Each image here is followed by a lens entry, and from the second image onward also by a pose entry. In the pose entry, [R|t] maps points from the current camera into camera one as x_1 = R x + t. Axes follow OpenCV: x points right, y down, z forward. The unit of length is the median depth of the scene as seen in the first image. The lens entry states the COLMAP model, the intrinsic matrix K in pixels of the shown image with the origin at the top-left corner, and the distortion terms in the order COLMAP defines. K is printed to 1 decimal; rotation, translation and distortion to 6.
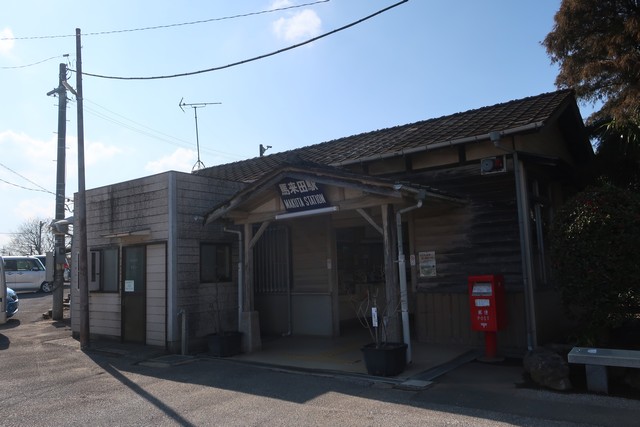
lens RADIAL K [[500.8, 0, 319.2], [0, 500.8, 215.9], [0, 0, 1]] dist [-0.004458, 0.002127]
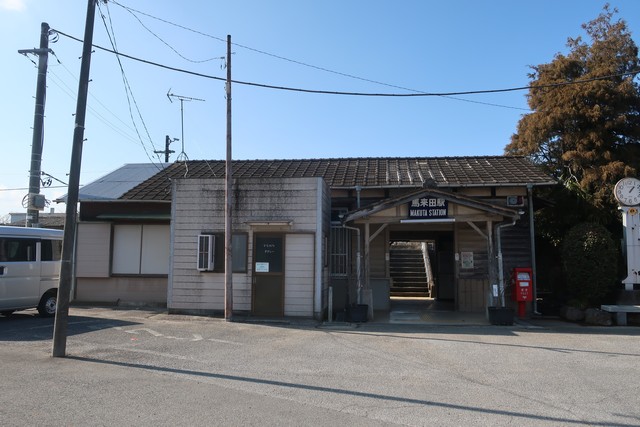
lens RADIAL K [[500.8, 0, 322.0], [0, 500.8, 214.6], [0, 0, 1]] dist [-0.004458, 0.002127]
pose [[0.860690, 0.090950, 0.500941, -0.958593], [-0.089906, 0.995603, -0.026288, 0.039711], [-0.501129, -0.022412, 0.865082, -0.090549]]
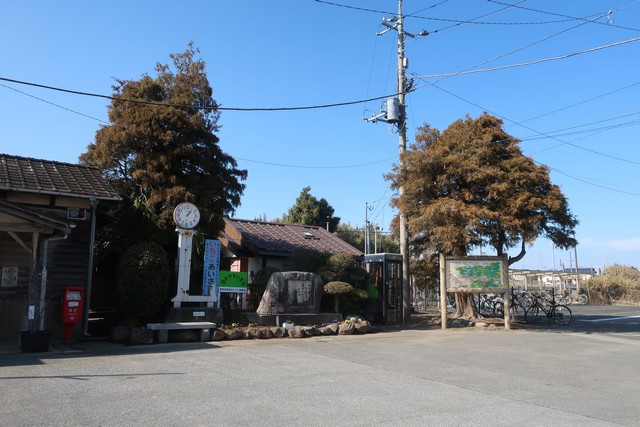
lens RADIAL K [[500.8, 0, 318.1], [0, 500.8, 214.7], [0, 0, 1]] dist [-0.004458, 0.002127]
pose [[0.279114, 0.174297, 0.944307, -0.830174], [-0.125445, 0.981580, -0.144098, 0.026363], [-0.952029, -0.078239, 0.295837, -0.131115]]
